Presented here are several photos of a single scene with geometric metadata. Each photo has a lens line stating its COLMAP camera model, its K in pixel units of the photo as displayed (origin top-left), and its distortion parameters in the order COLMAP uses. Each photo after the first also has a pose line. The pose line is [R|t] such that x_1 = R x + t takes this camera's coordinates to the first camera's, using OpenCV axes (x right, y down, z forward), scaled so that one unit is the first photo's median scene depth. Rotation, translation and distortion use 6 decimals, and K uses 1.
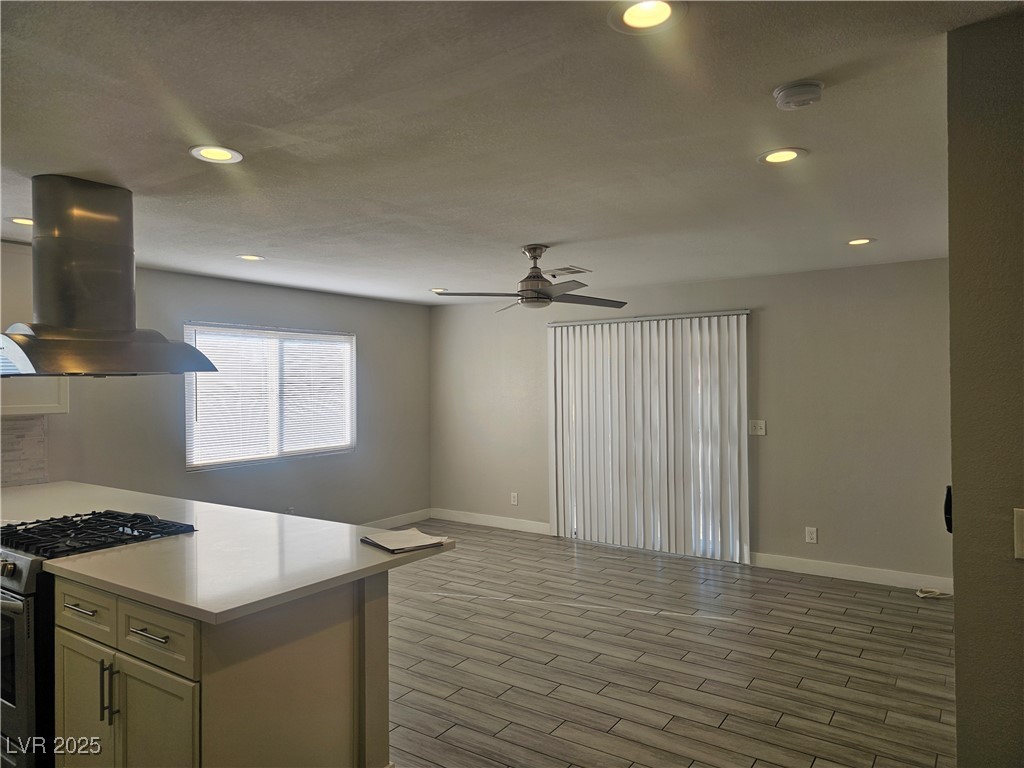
lens RADIAL K [[692.5, 0, 512.0], [0, 692.5, 384.0], [0, 0, 1]] dist [0.065956, -0.064867]
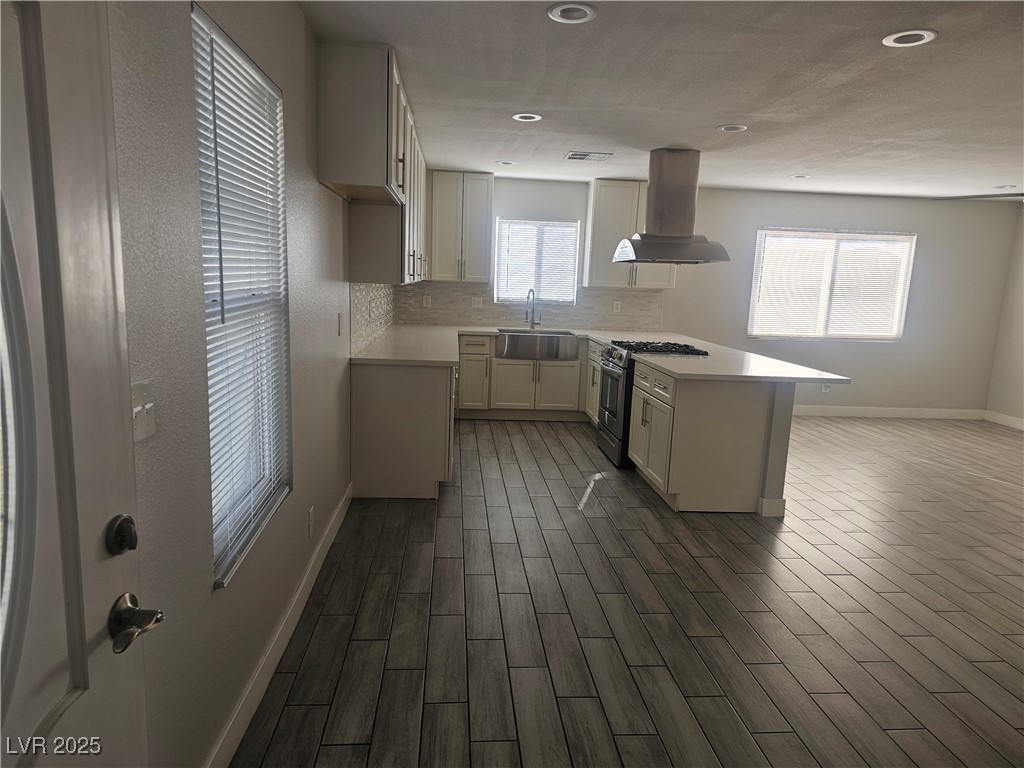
lens RADIAL K [[676.5, 0, 510.4], [0, 676.5, 424.1], [0, 0, 1]] dist [0.051787, -0.000355]
pose [[0.638775, 0.195999, -0.744010, 0.432606], [-0.046613, 0.975091, 0.216854, 0.026666], [0.767980, -0.103841, 0.631999, -0.381724]]
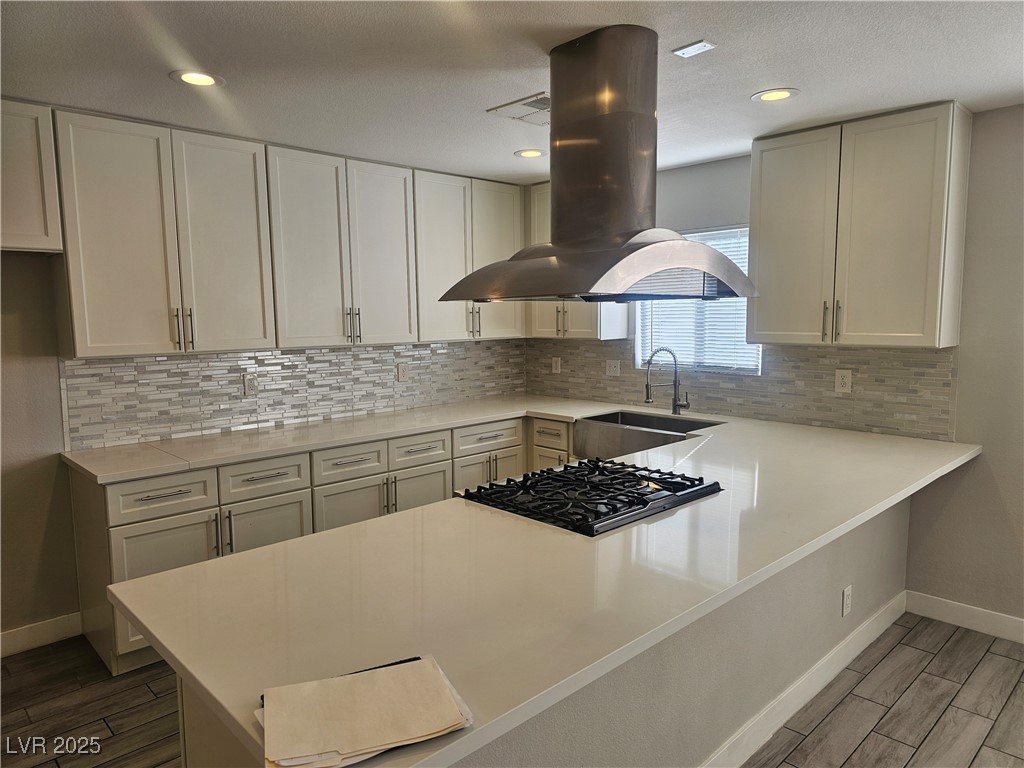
lens RADIAL K [[679.1, 0, 516.4], [0, 679.1, 386.7], [0, 0, 1]] dist [0.063775, -0.061994]
pose [[-0.191962, 0.119173, -0.974140, 0.135409], [0.008919, 0.992771, 0.119694, -0.005926], [0.981362, 0.014288, -0.191637, 0.872691]]
